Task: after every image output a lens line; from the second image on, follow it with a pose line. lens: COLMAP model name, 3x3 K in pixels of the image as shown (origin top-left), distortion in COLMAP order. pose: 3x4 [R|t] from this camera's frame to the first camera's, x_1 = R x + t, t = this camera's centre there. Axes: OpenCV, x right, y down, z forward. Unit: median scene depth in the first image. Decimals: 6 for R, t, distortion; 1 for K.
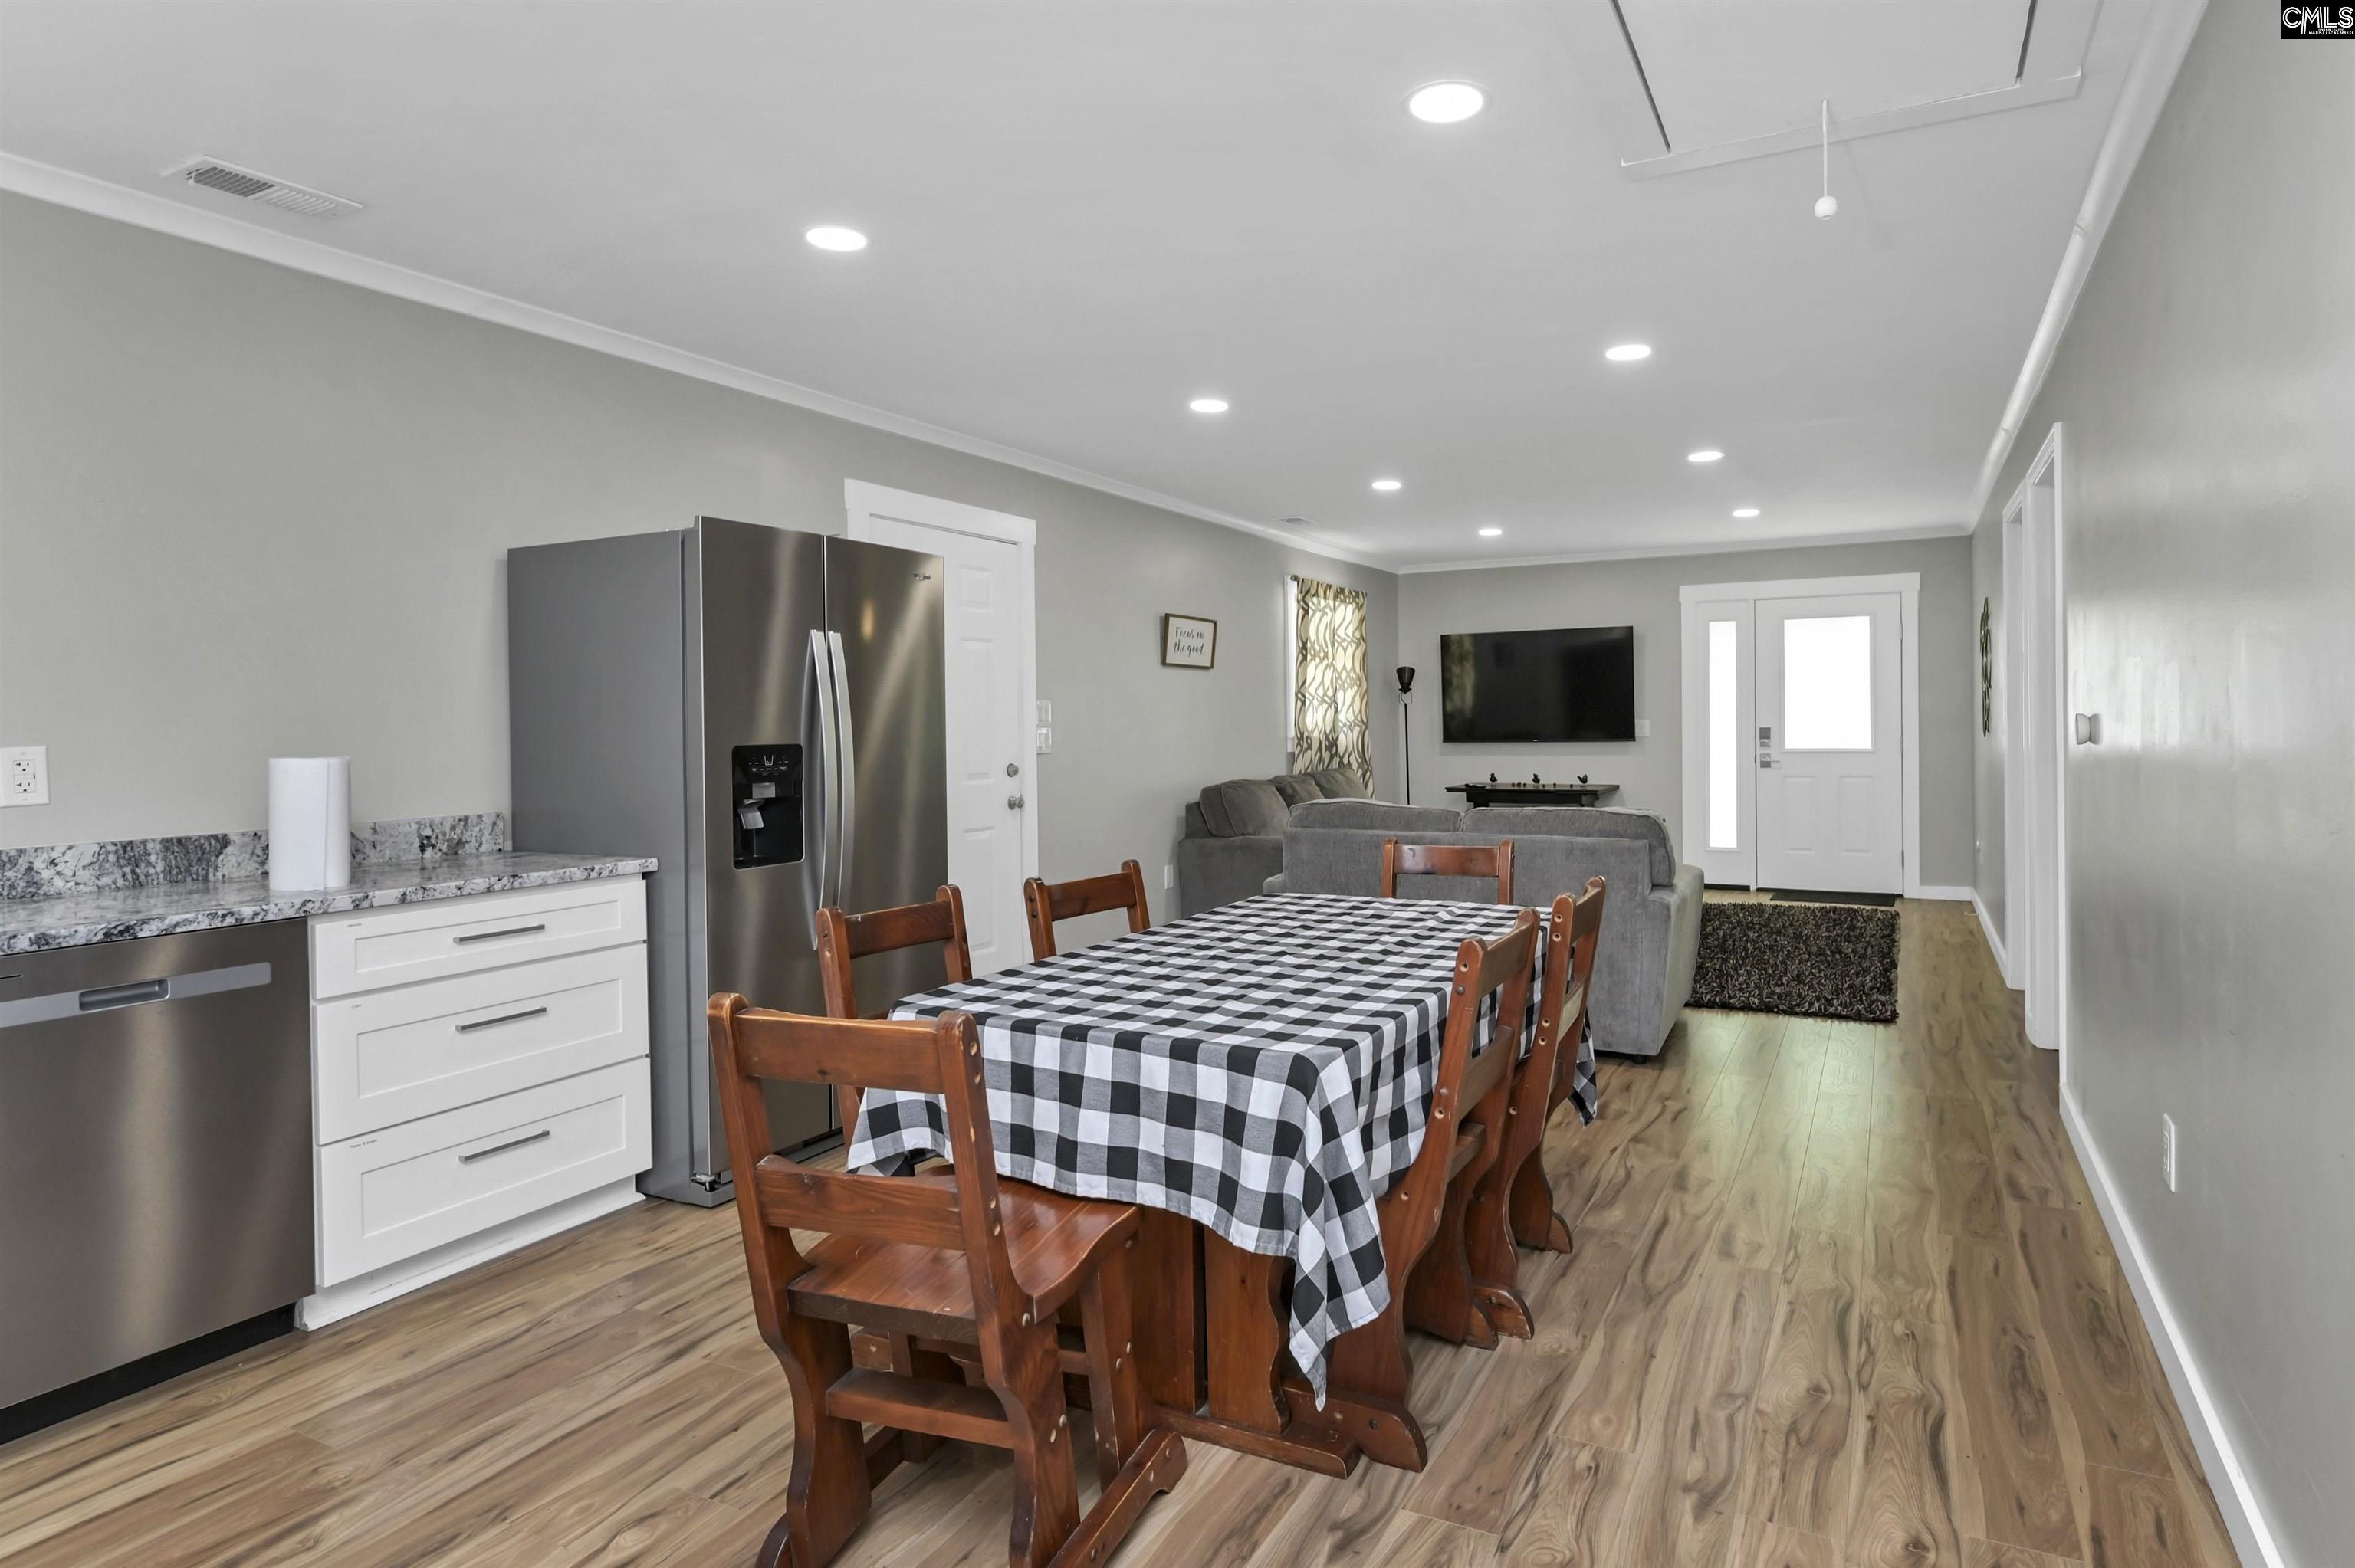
lens RADIAL K [[1243.8, 0, 1251.6], [0, 1243.8, 730.0], [0, 0, 1]] dist [0.006294, -0.001171]
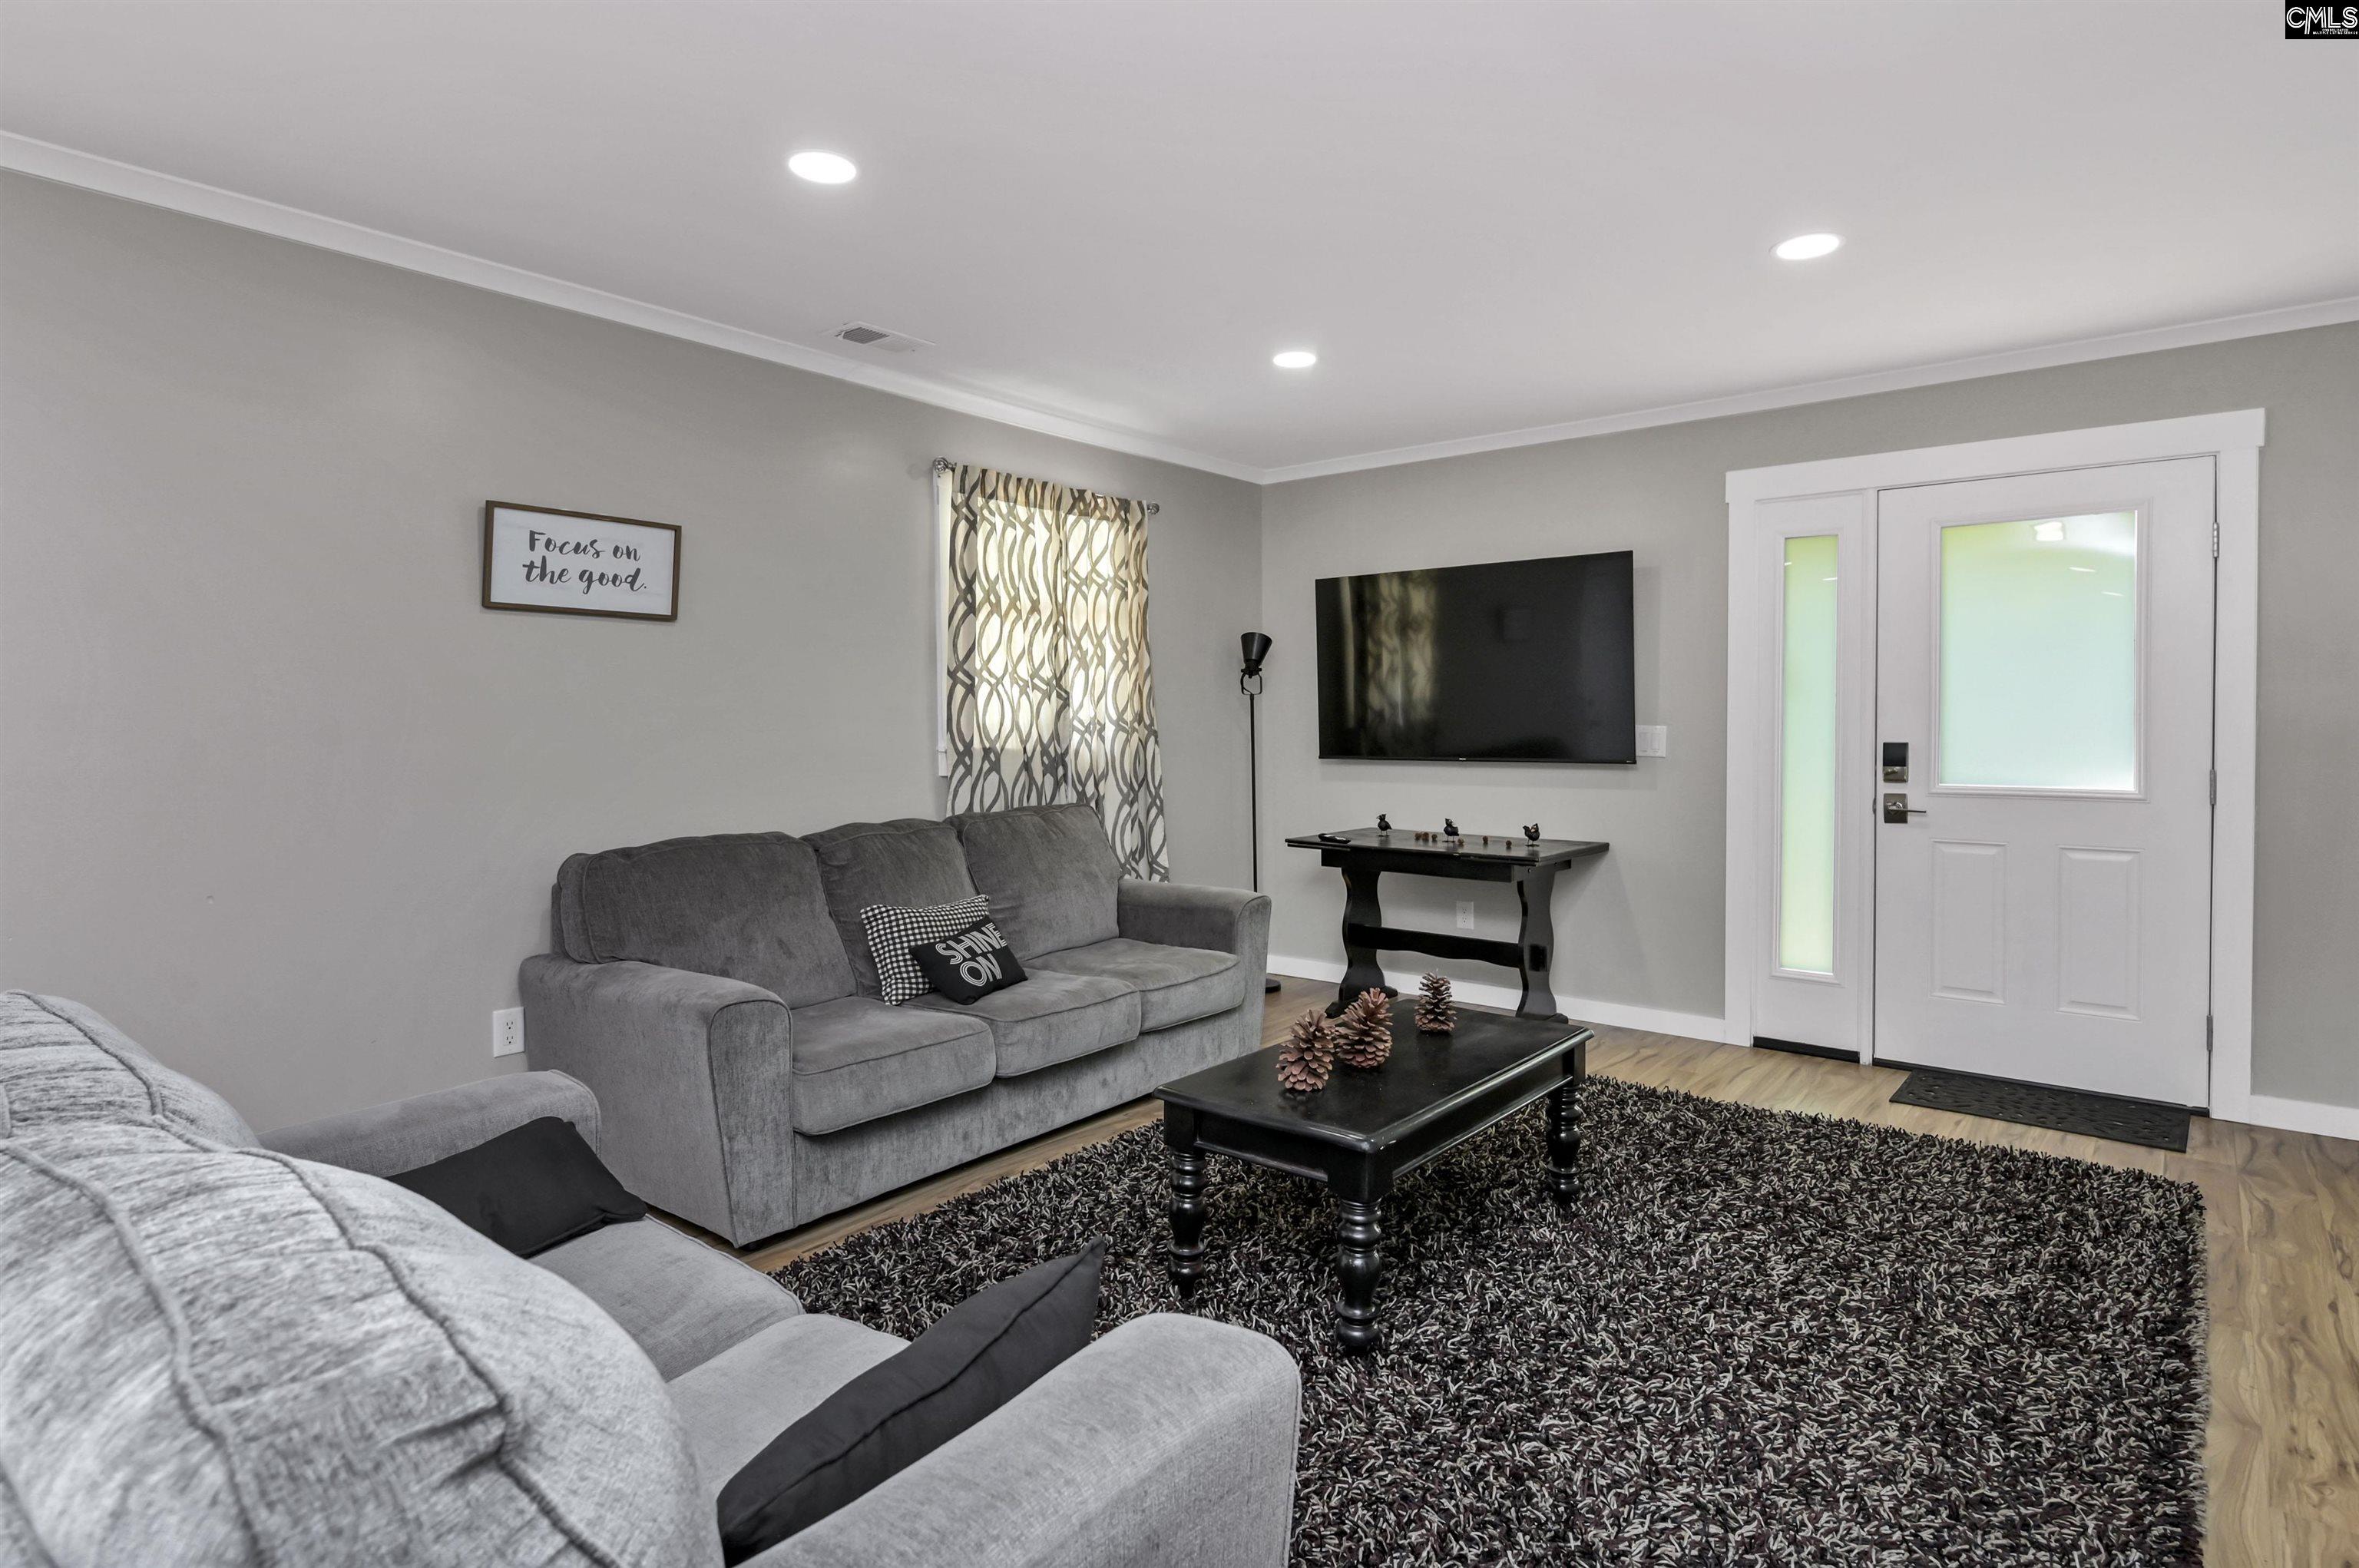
lens RADIAL K [[1246.1, 0, 1156.5], [0, 1246.1, 726.2], [0, 0, 1]] dist [0.006294, -0.001171]
pose [[0.975545, 0.010937, -0.219528, 0.230375], [-0.011161, 0.999938, 0.000221, -0.005588], [0.219517, 0.002234, 0.975606, 0.438406]]
